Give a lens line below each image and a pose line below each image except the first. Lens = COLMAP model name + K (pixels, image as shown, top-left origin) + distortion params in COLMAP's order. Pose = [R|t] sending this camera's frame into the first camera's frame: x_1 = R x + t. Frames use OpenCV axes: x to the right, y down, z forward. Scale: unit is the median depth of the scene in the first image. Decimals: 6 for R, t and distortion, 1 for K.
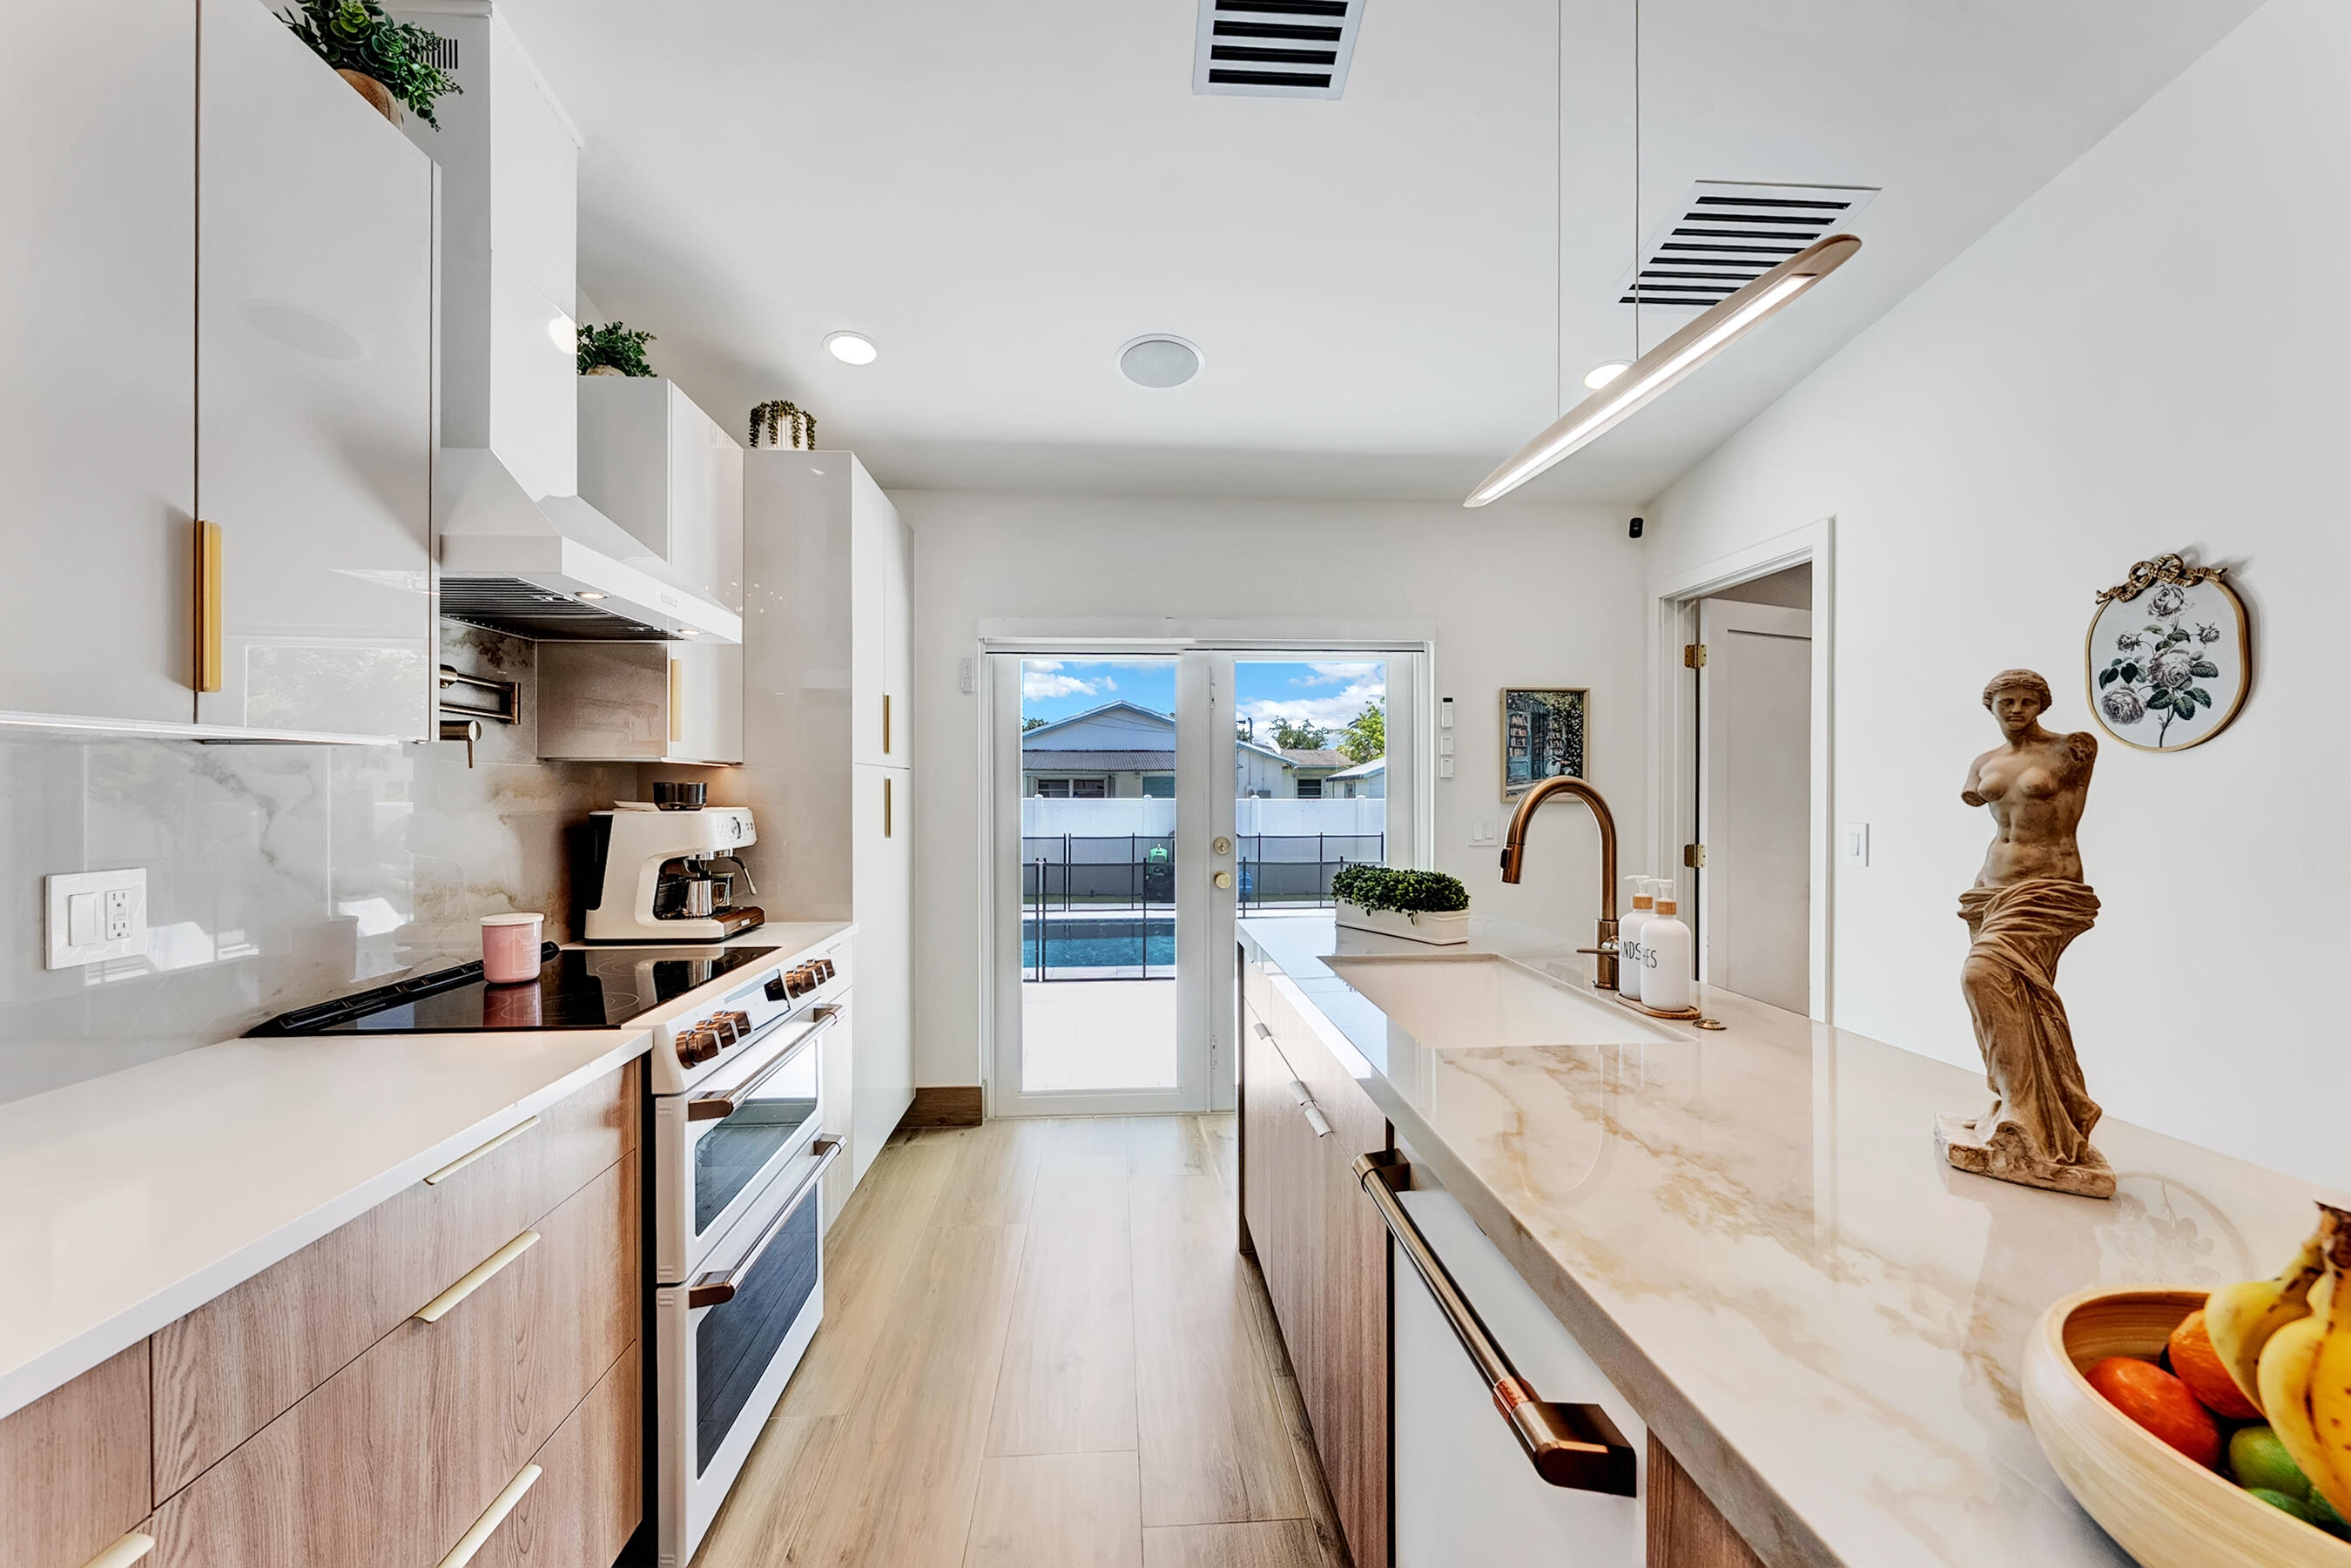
lens RADIAL K [[939.2, 0, 1179.0], [0, 939.2, 786.2], [0, 0, 1]] dist [-0.003429, 0.000537]
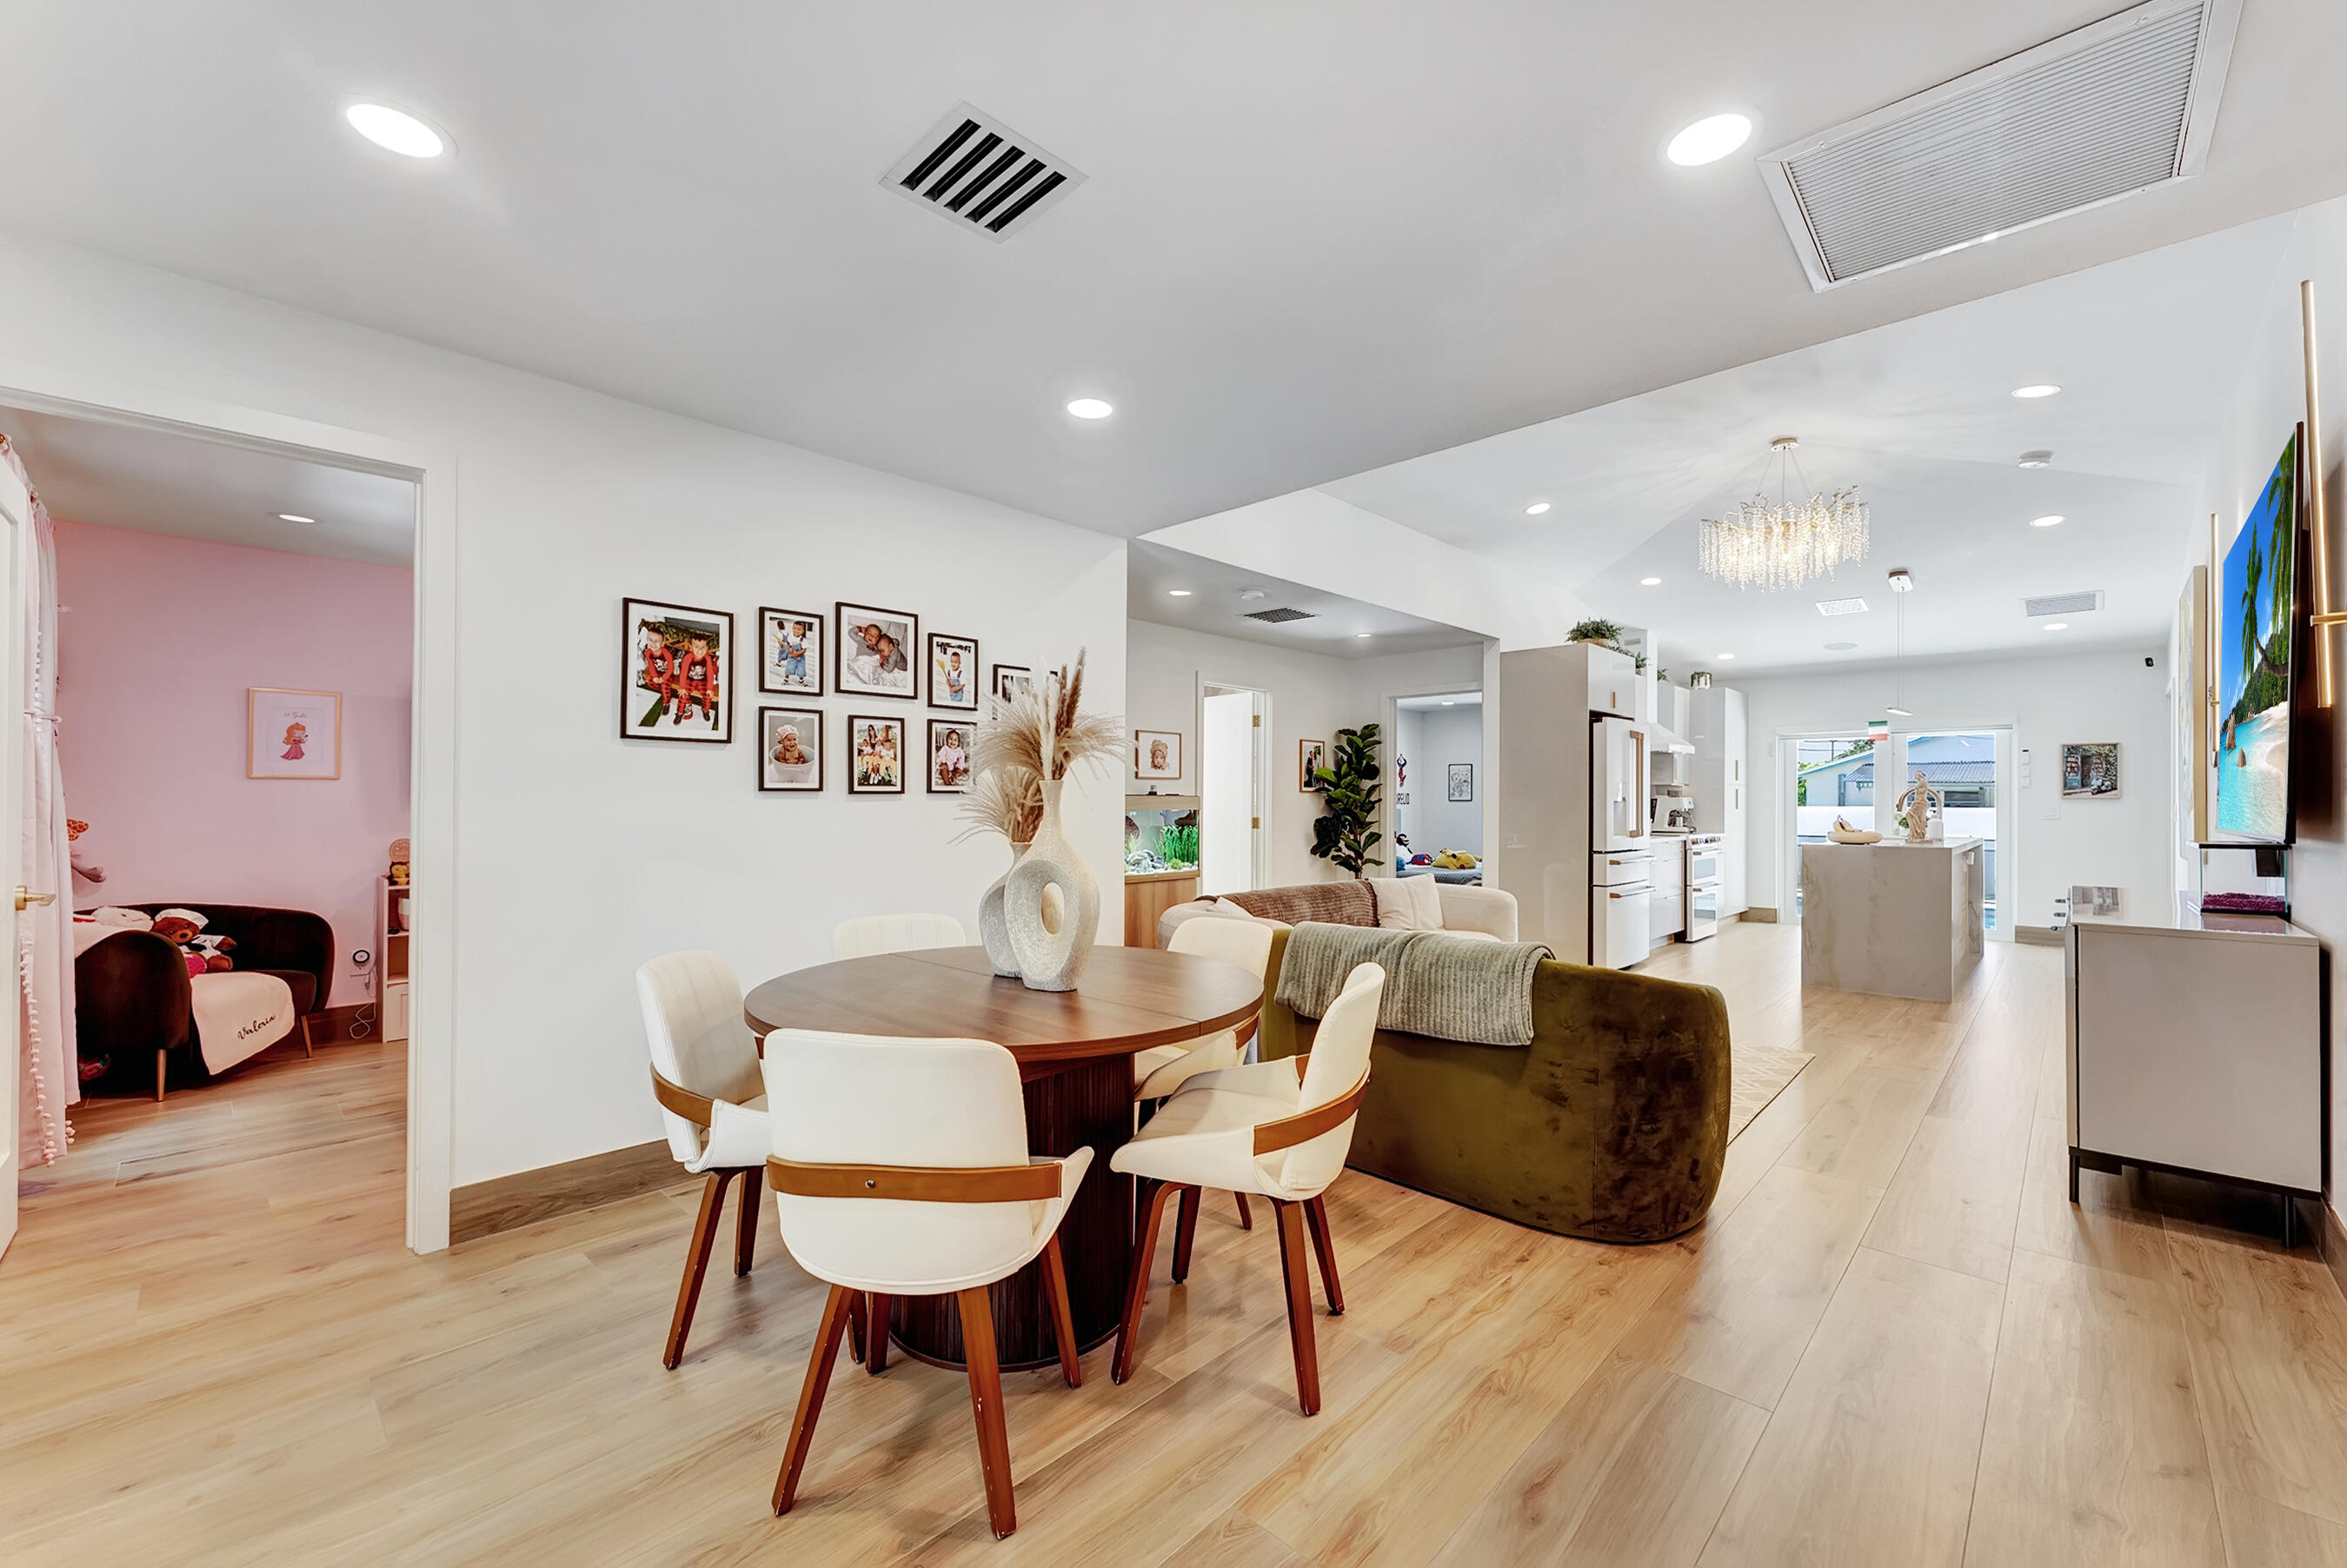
lens RADIAL K [[937.7, 0, 1176.4], [0, 937.7, 794.9], [0, 0, 1]] dist [-0.003429, 0.000537]
pose [[0.663578, -0.000151, -0.748107, 0.901625], [-0.003740, 0.999987, -0.003519, 0.036608], [0.748098, 0.005132, 0.663569, -2.839518]]
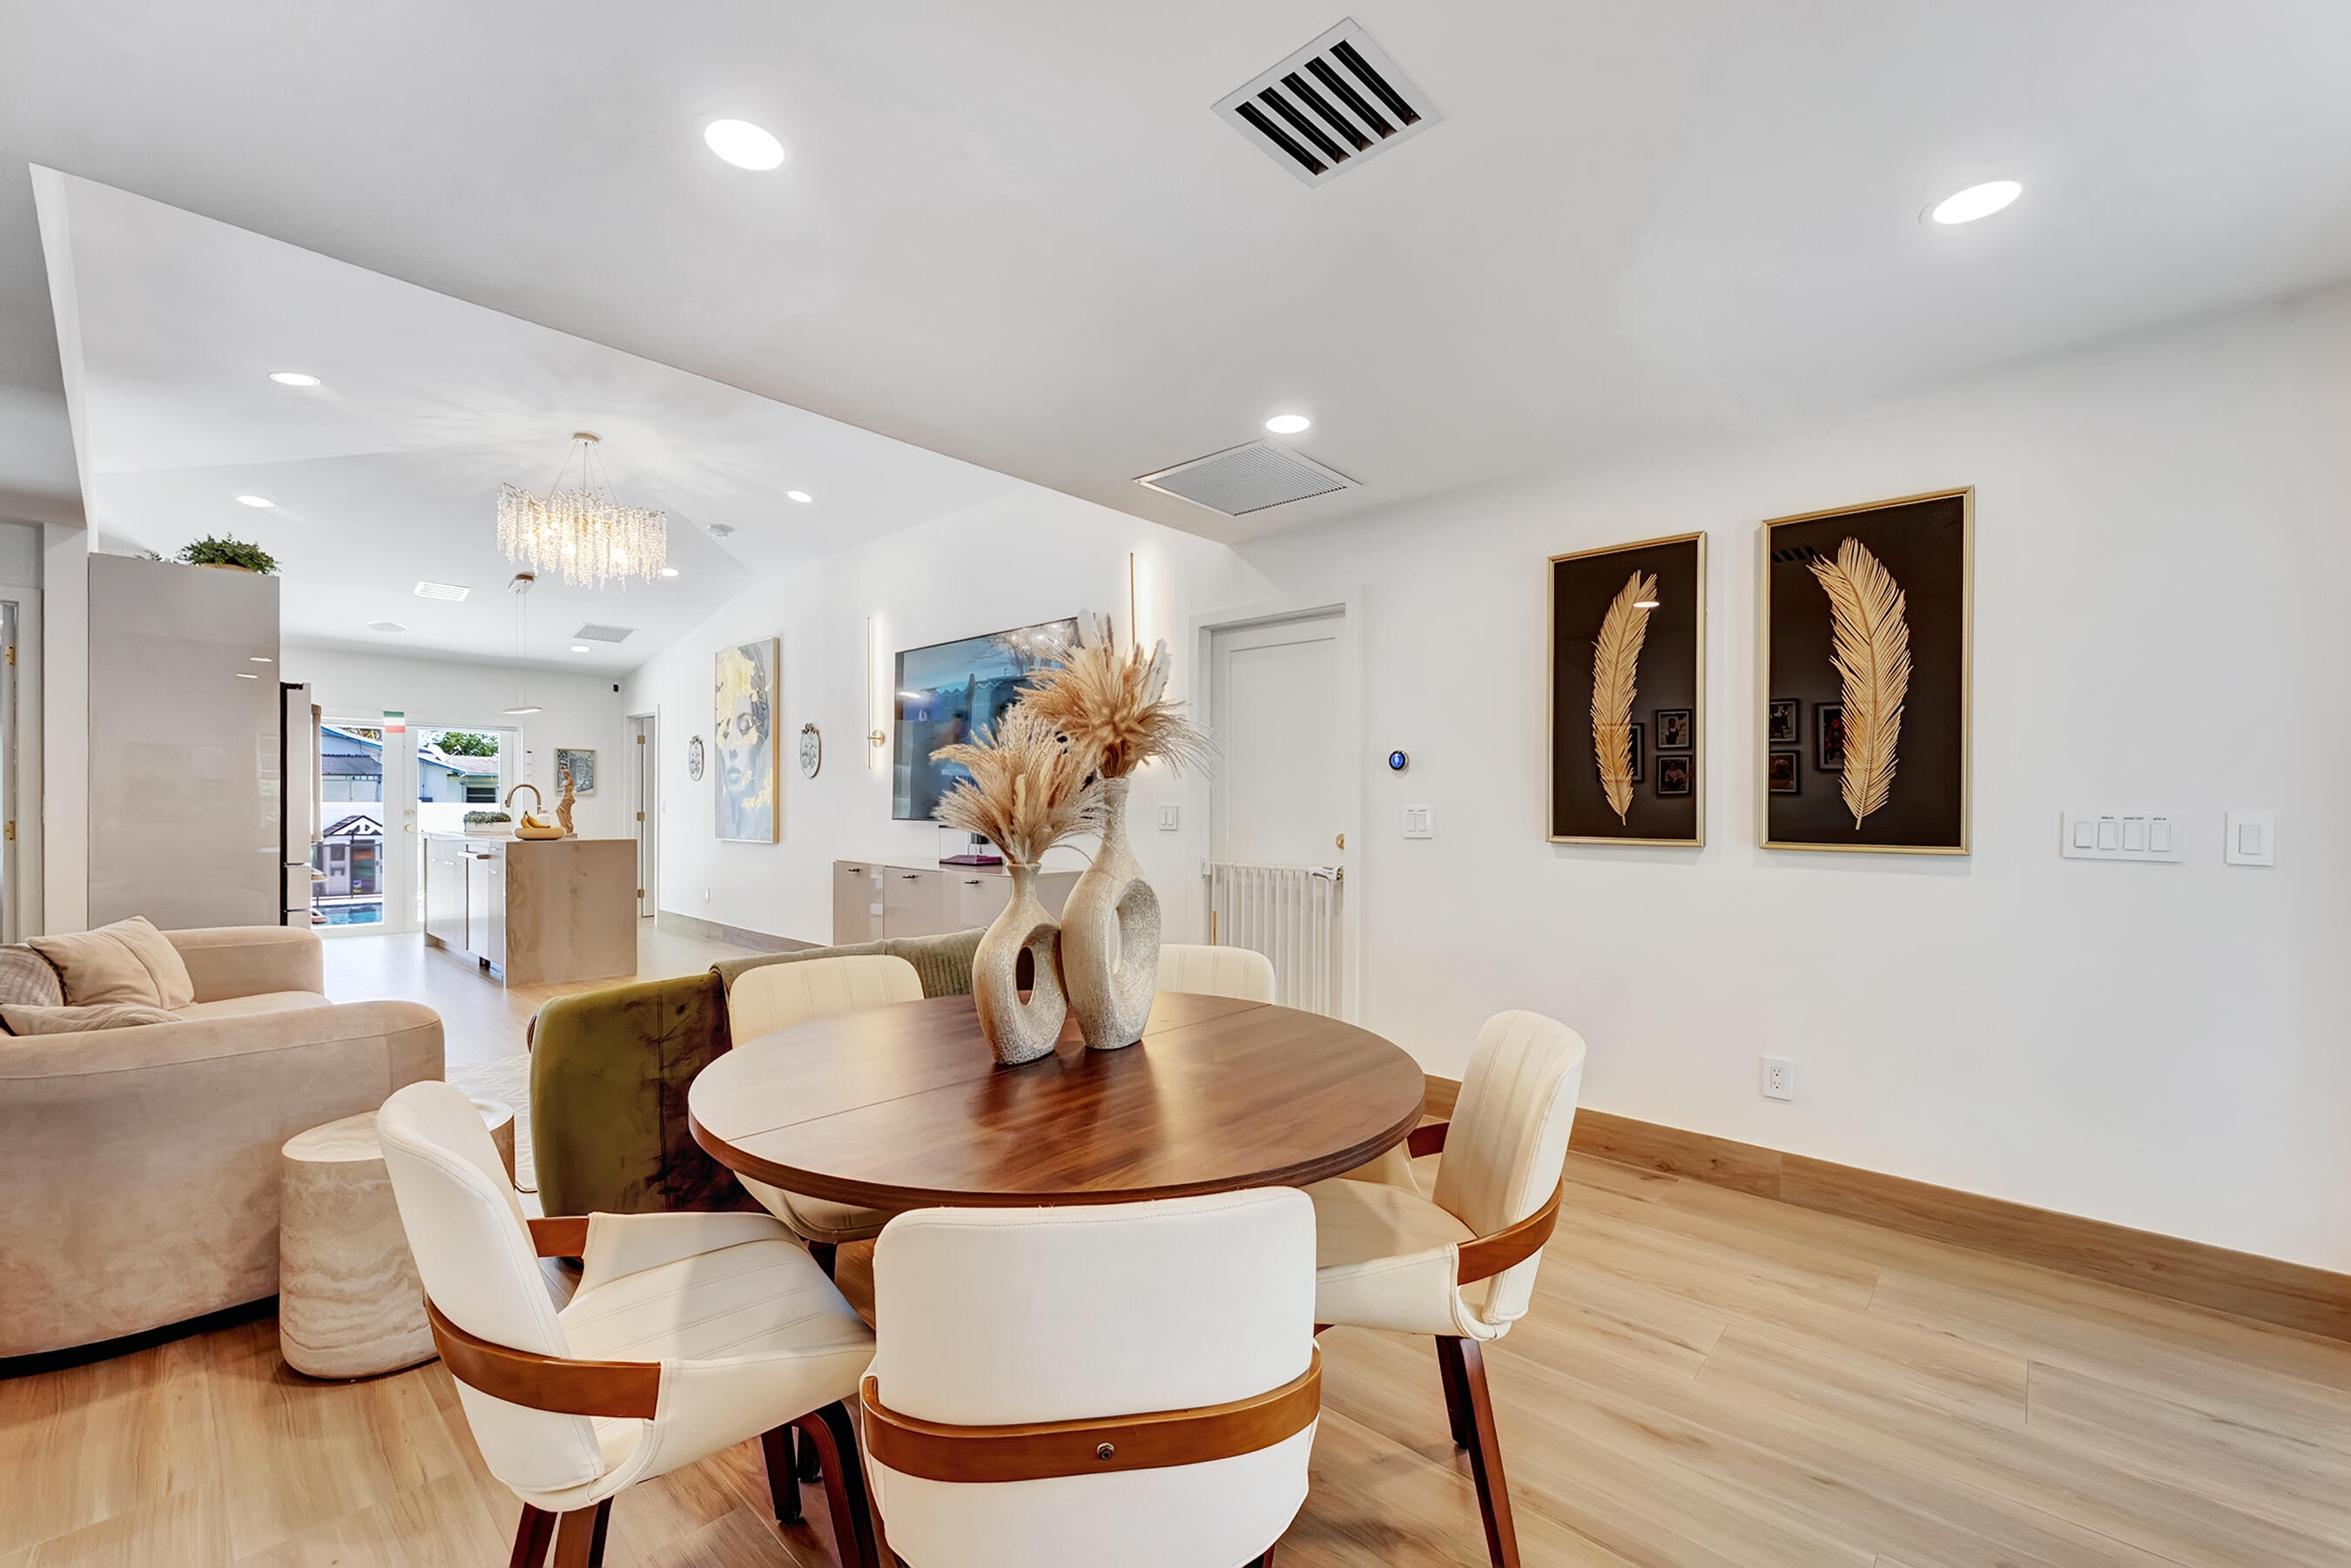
lens RADIAL K [[939.2, 0, 1163.9], [0, 939.2, 811.7], [0, 0, 1]] dist [-0.003429, 0.000537]
pose [[0.724496, -0.000270, 0.689279, -0.294838], [-0.008960, 0.999912, 0.009810, 0.035052], [-0.689221, -0.013283, 0.724430, -2.847278]]
